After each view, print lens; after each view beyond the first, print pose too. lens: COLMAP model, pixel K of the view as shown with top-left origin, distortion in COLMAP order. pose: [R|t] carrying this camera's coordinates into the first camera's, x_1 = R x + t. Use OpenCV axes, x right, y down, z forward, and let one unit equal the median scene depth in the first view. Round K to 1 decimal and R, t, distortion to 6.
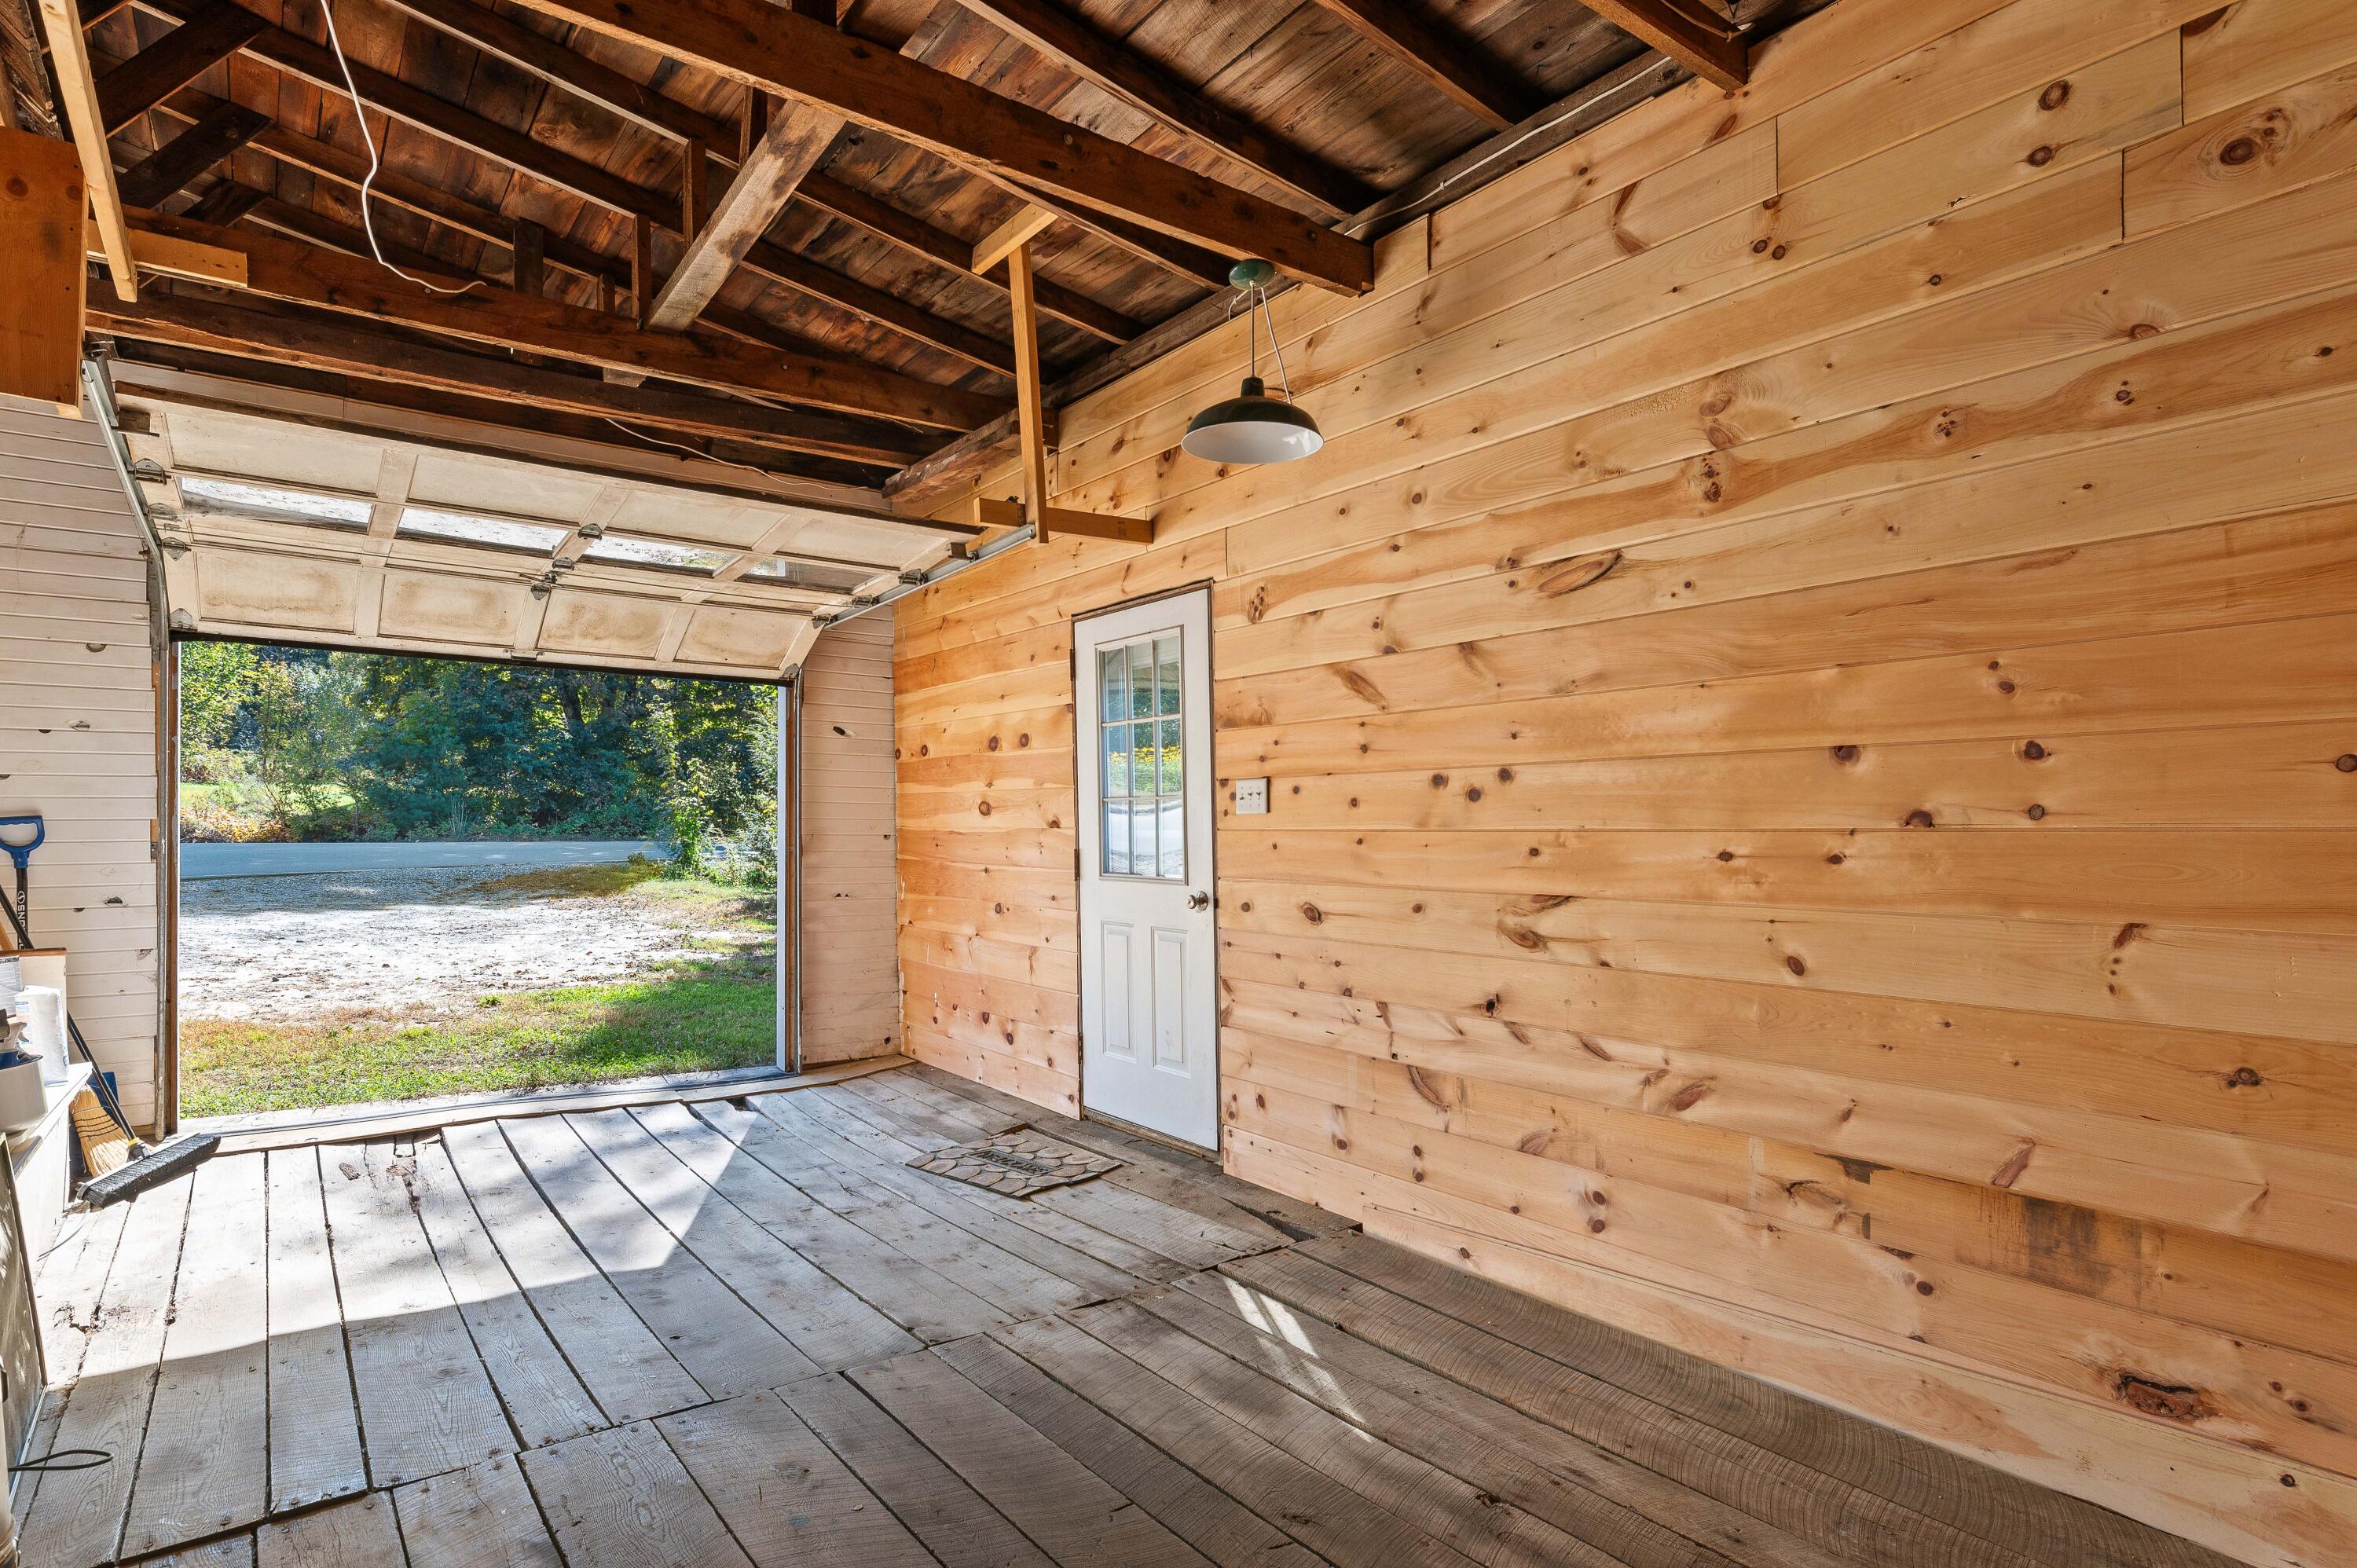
lens RADIAL K [[1233.7, 0, 1180.0], [0, 1233.7, 833.8], [0, 0, 1]] dist [-0.000332, -0.000145]
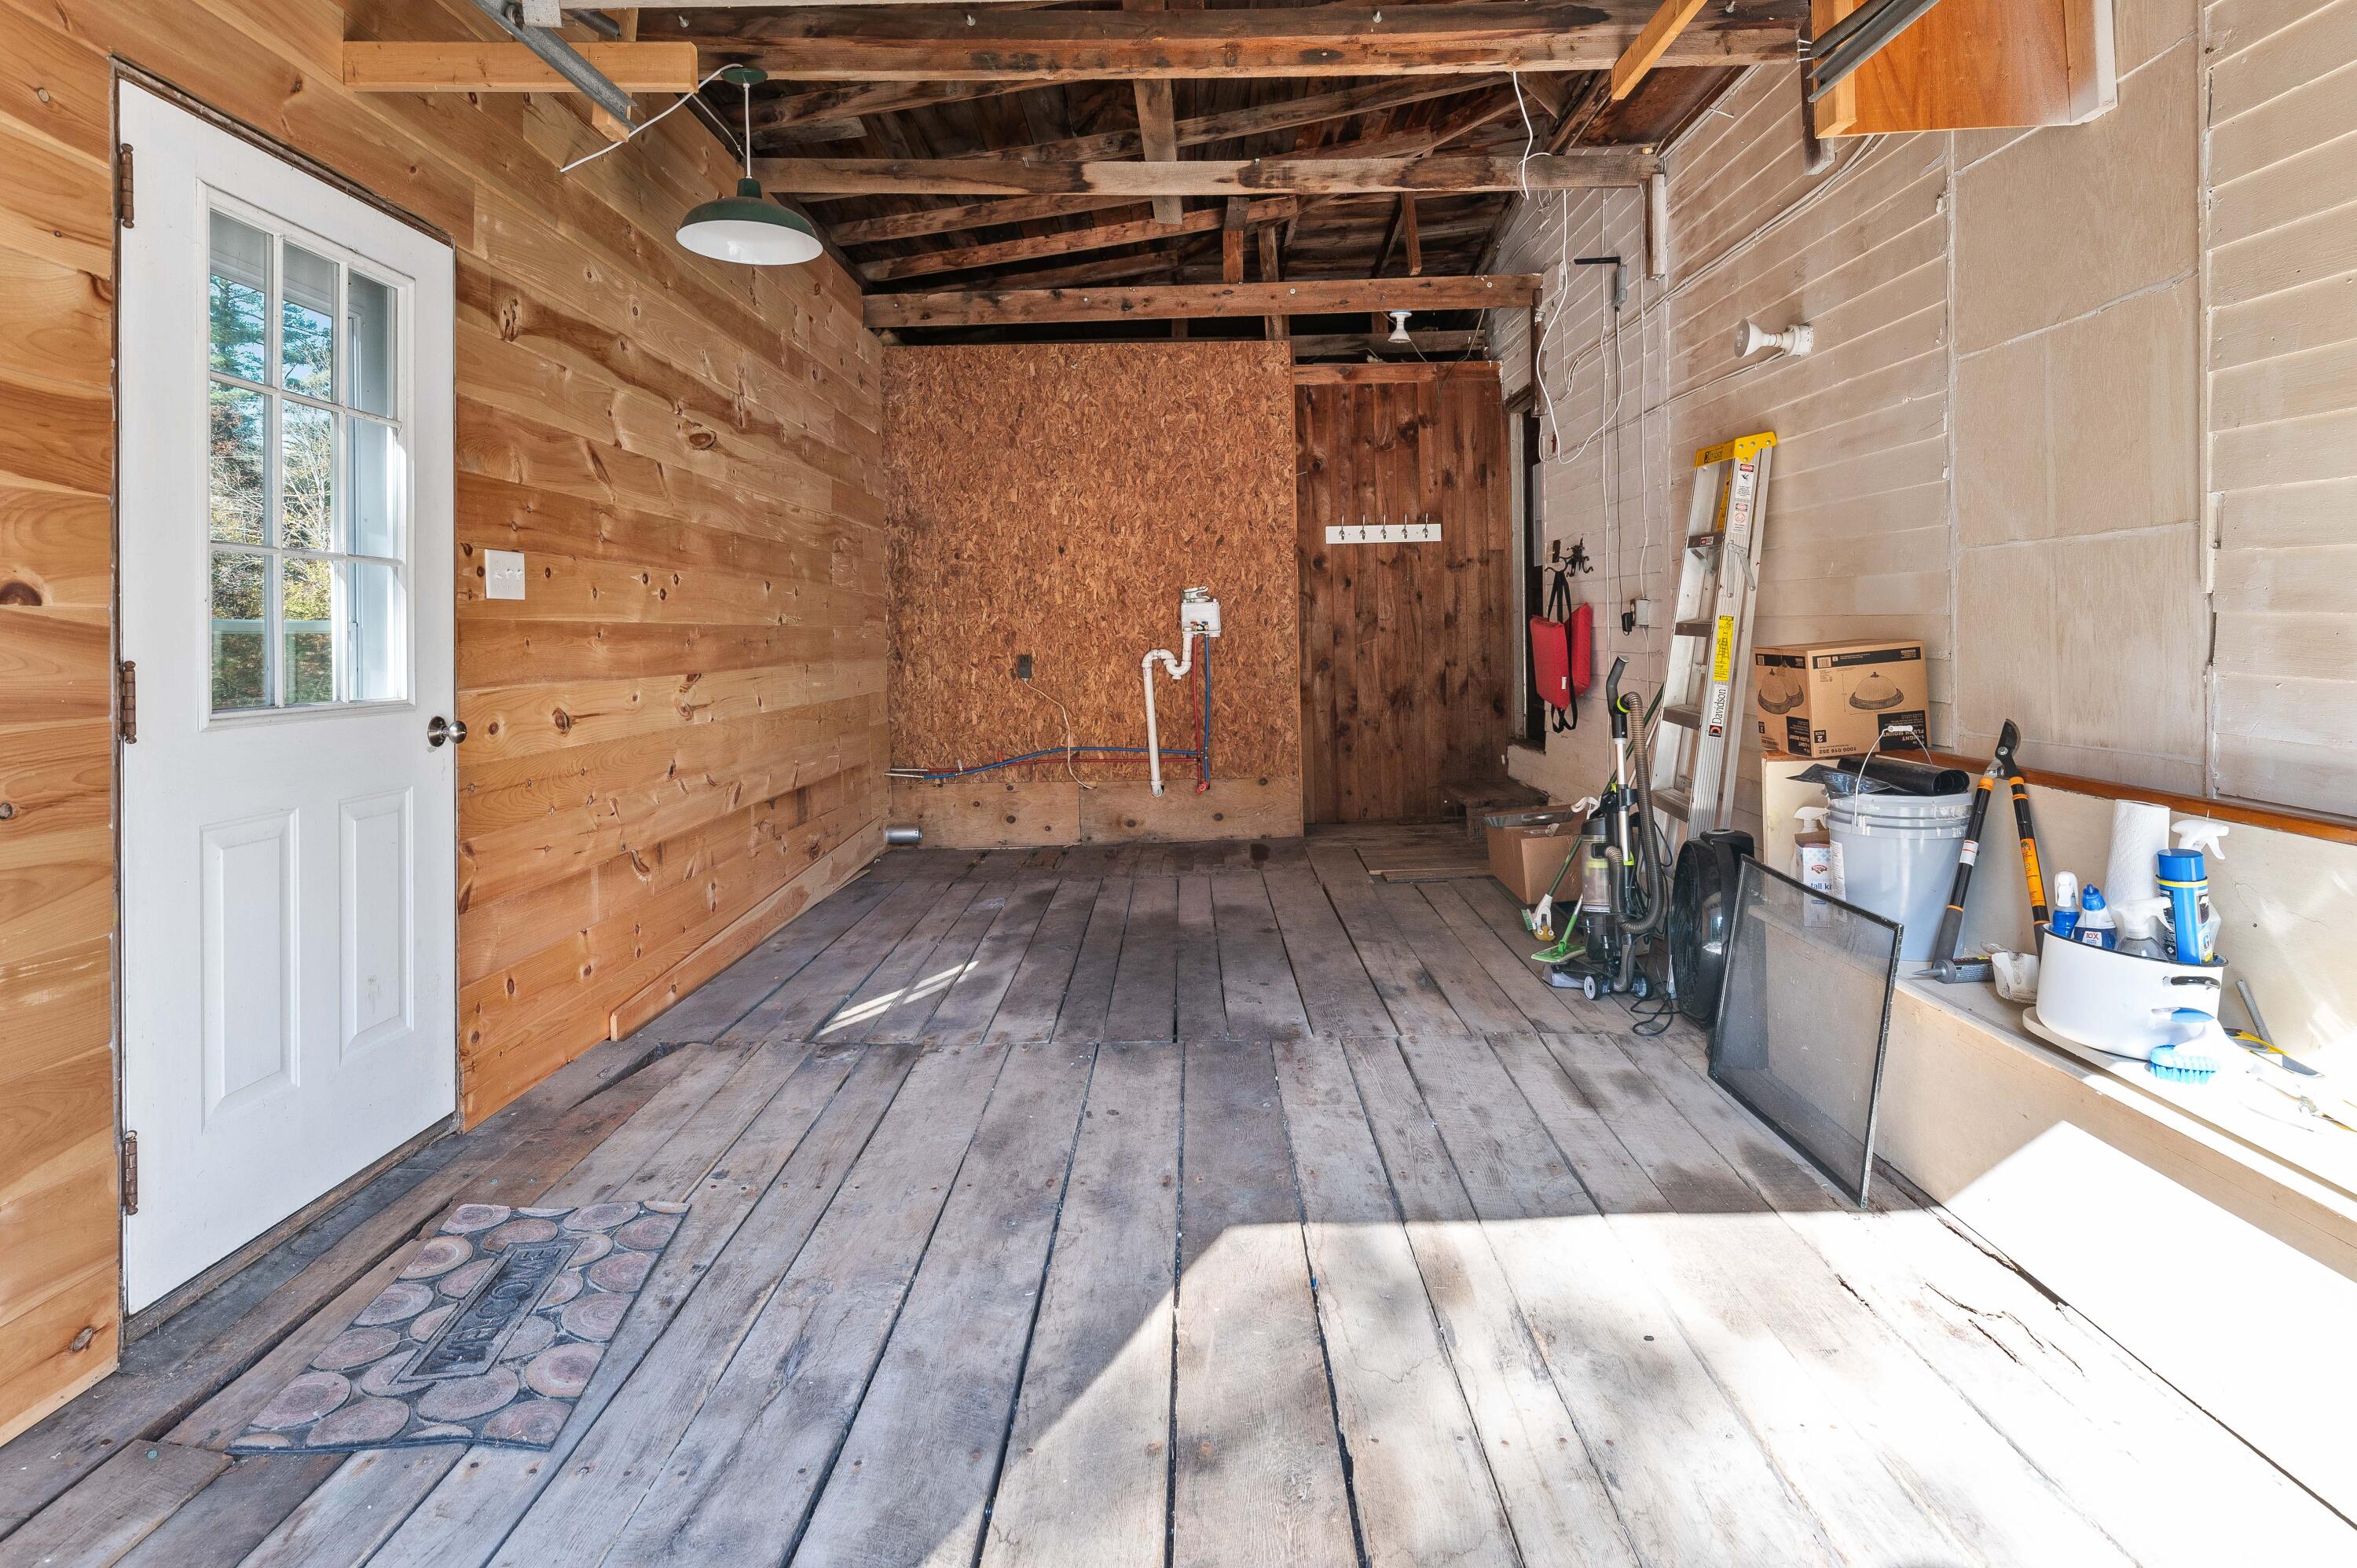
lens RADIAL K [[1256.4, 0, 1182.6], [0, 1256.4, 609.9], [0, 0, 1]] dist [0.000795, 0.000589]
pose [[-0.797813, 0.020720, 0.602549, -0.691393], [0.011995, 0.999757, -0.018496, 0.008958], [-0.602785, -0.007529, -0.797868, 1.312072]]
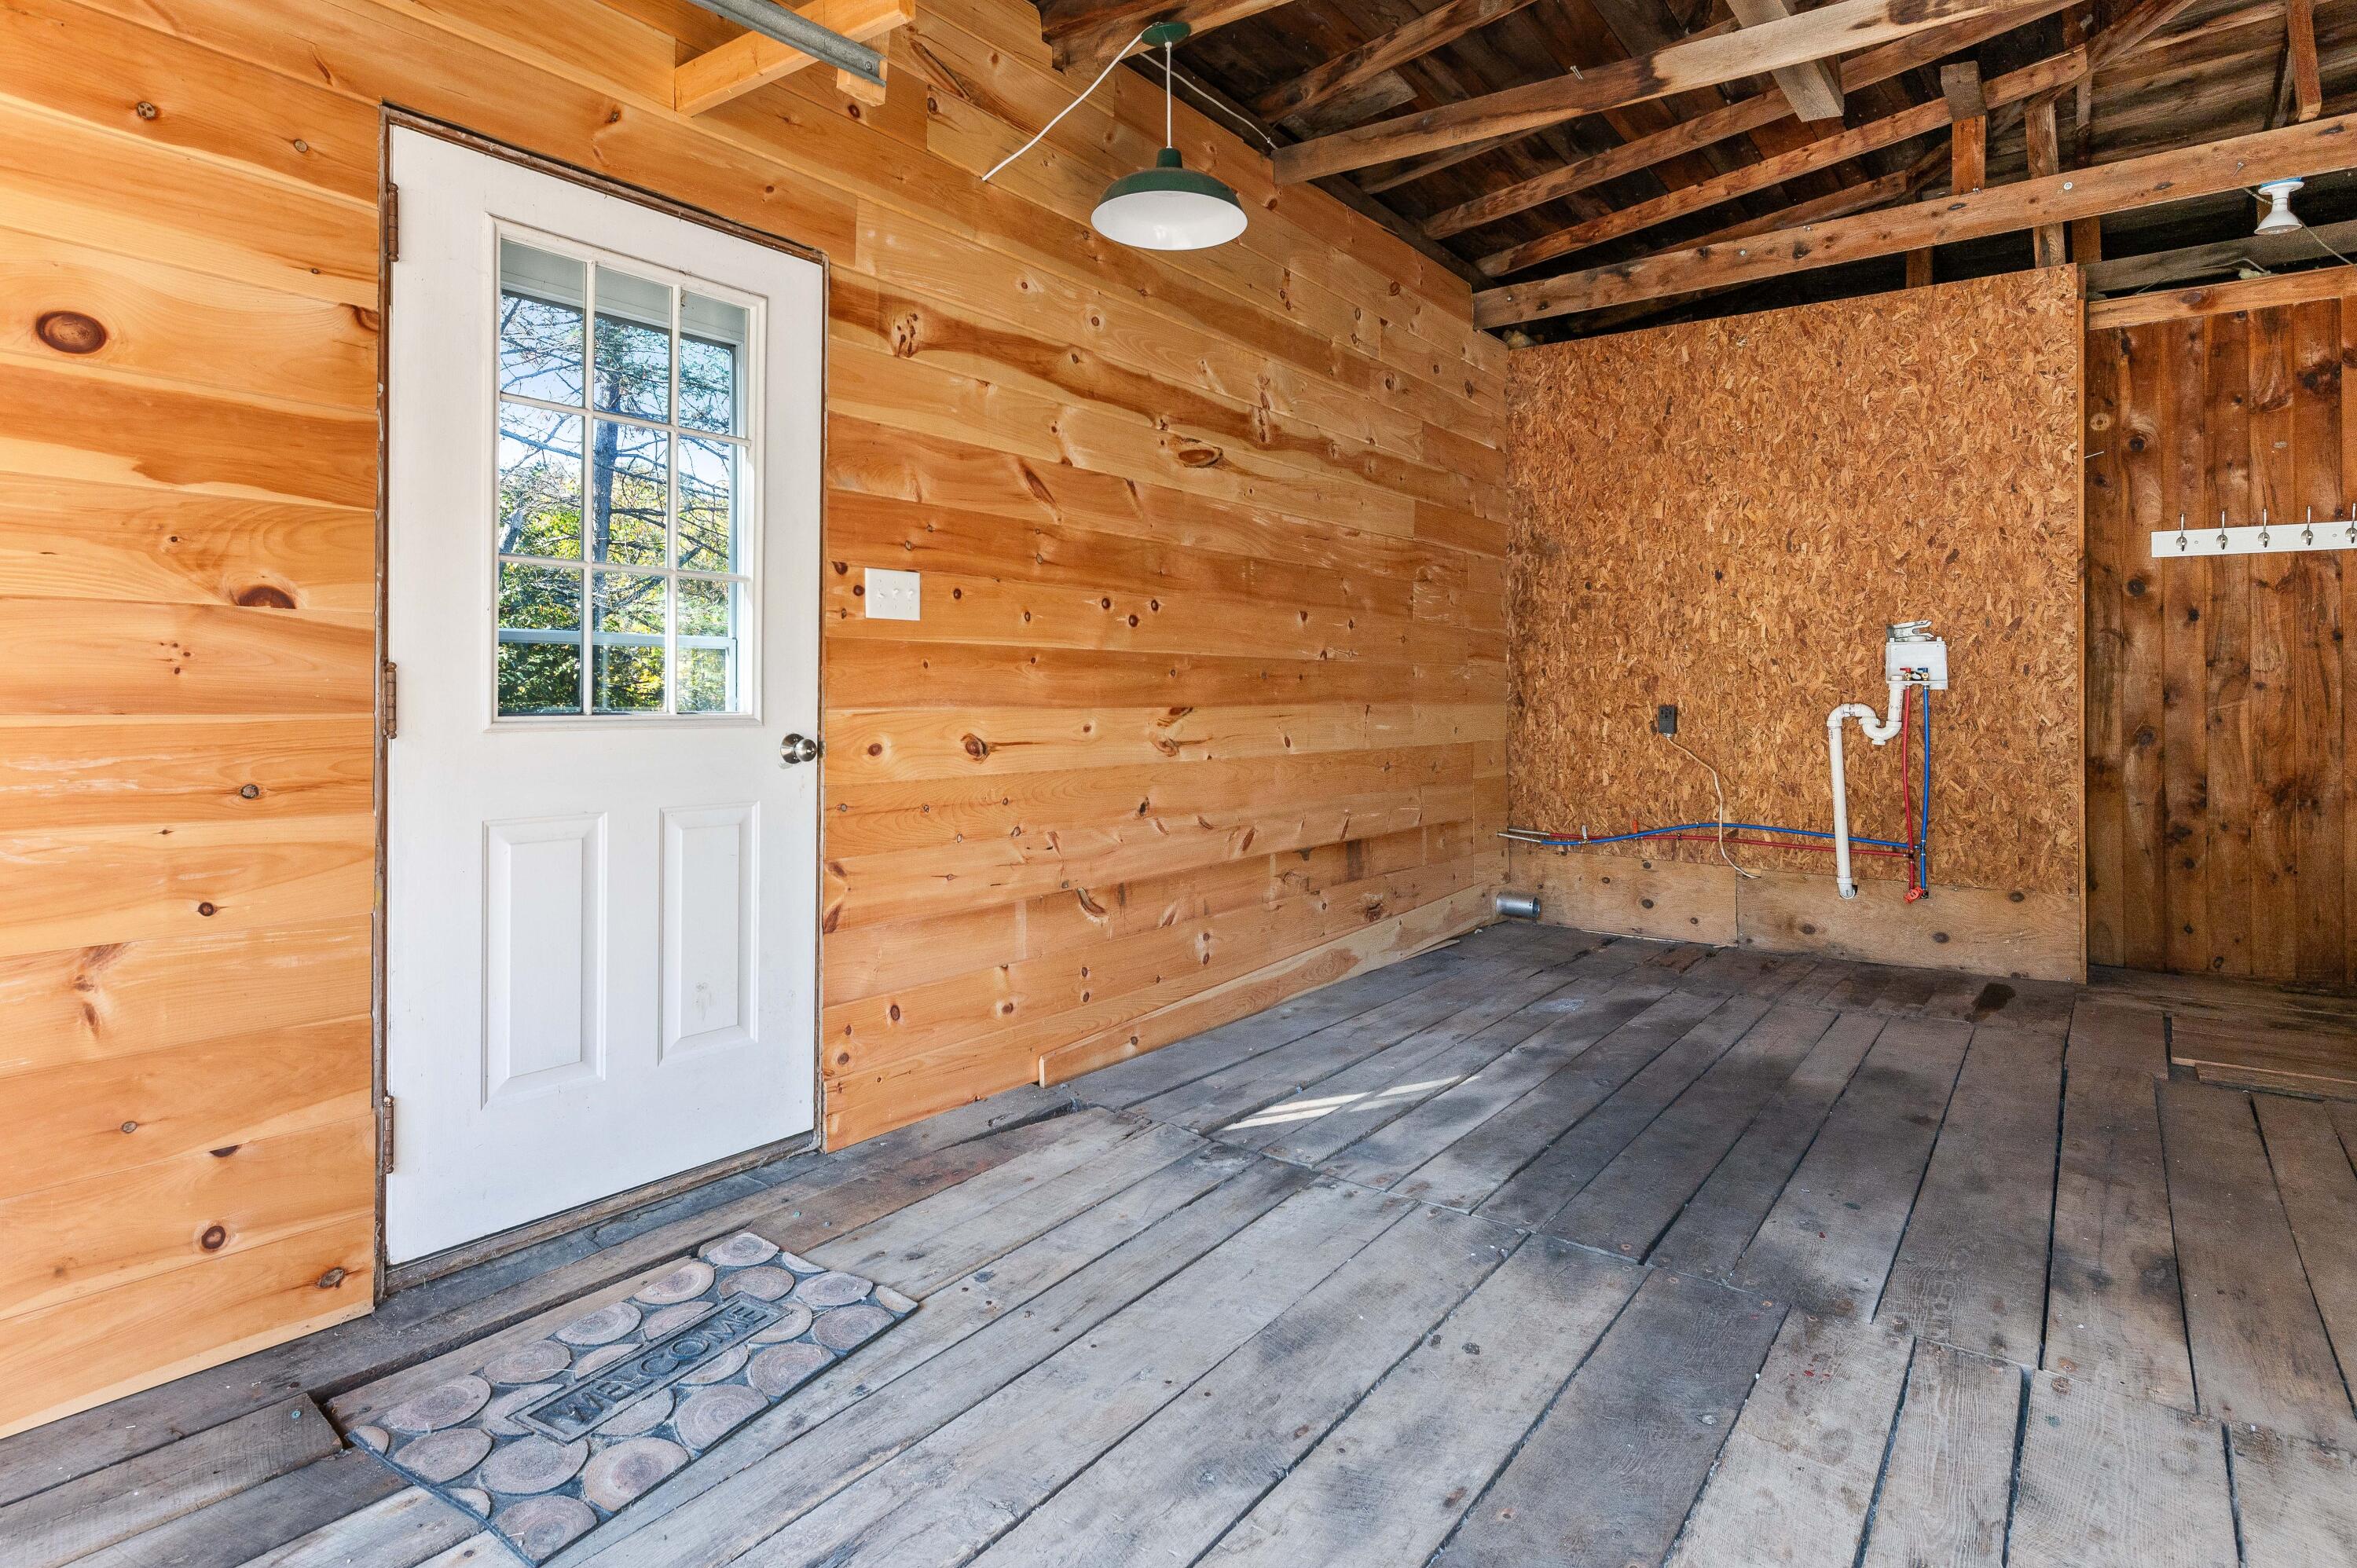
lens RADIAL K [[1251.0, 0, 1180.7], [0, 1251.0, 662.2], [0, 0, 1]] dist [0.001891, 0.000365]
pose [[-0.284567, 0.010419, 0.958600, -0.670174], [-0.015050, 0.999769, -0.015334, 0.017478], [-0.958538, -0.018790, -0.284344, 1.014409]]
